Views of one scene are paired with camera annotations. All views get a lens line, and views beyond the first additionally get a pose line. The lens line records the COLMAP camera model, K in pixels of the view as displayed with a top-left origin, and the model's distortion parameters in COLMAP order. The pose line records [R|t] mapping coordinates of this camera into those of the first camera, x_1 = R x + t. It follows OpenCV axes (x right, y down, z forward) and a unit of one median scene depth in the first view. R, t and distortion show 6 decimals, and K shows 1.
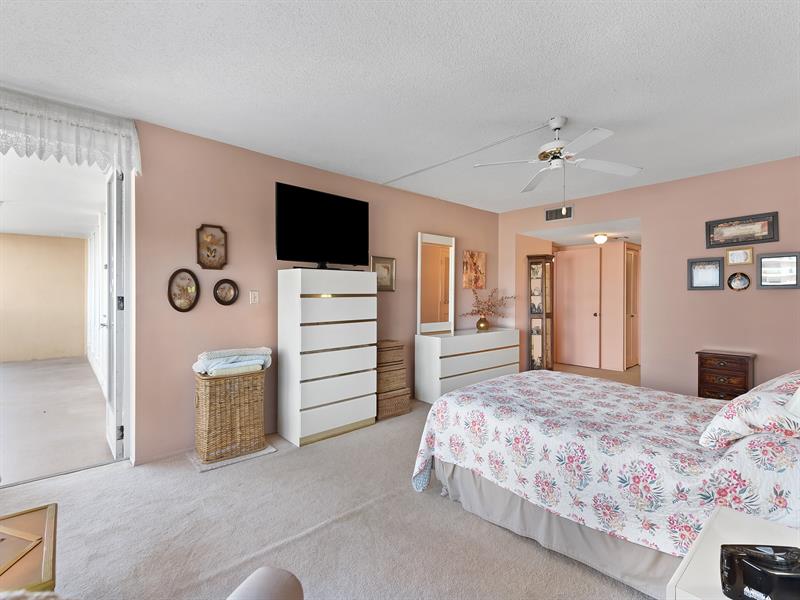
lens RADIAL K [[379.7, 0, 402.9], [0, 379.7, 299.4], [0, 0, 1]] dist [0.016360, -0.005800]
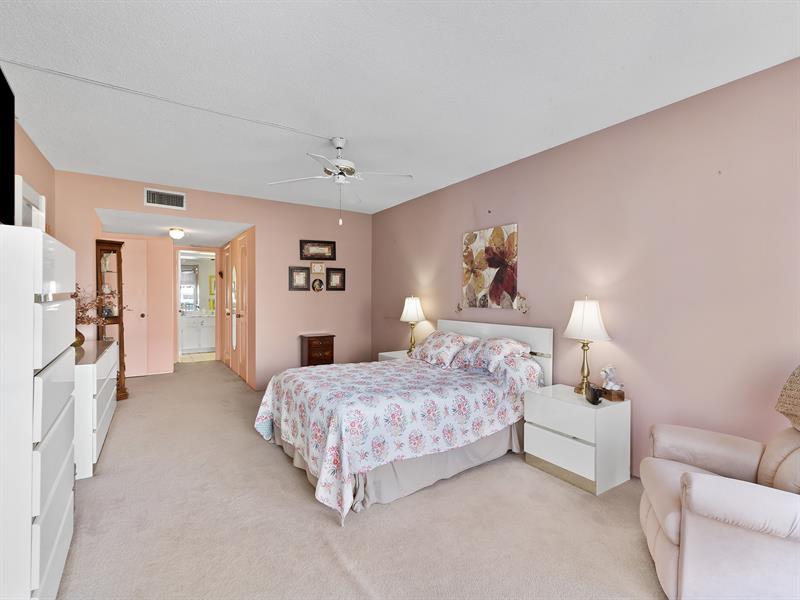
lens RADIAL K [[379.7, 0, 402.9], [0, 379.7, 299.4], [0, 0, 1]] dist [0.016360, -0.005800]
pose [[0.143127, -0.013496, 0.989612, -0.507897], [0.005031, 0.999904, 0.012909, -0.009809], [-0.989692, 0.003131, 0.143181, 0.482361]]
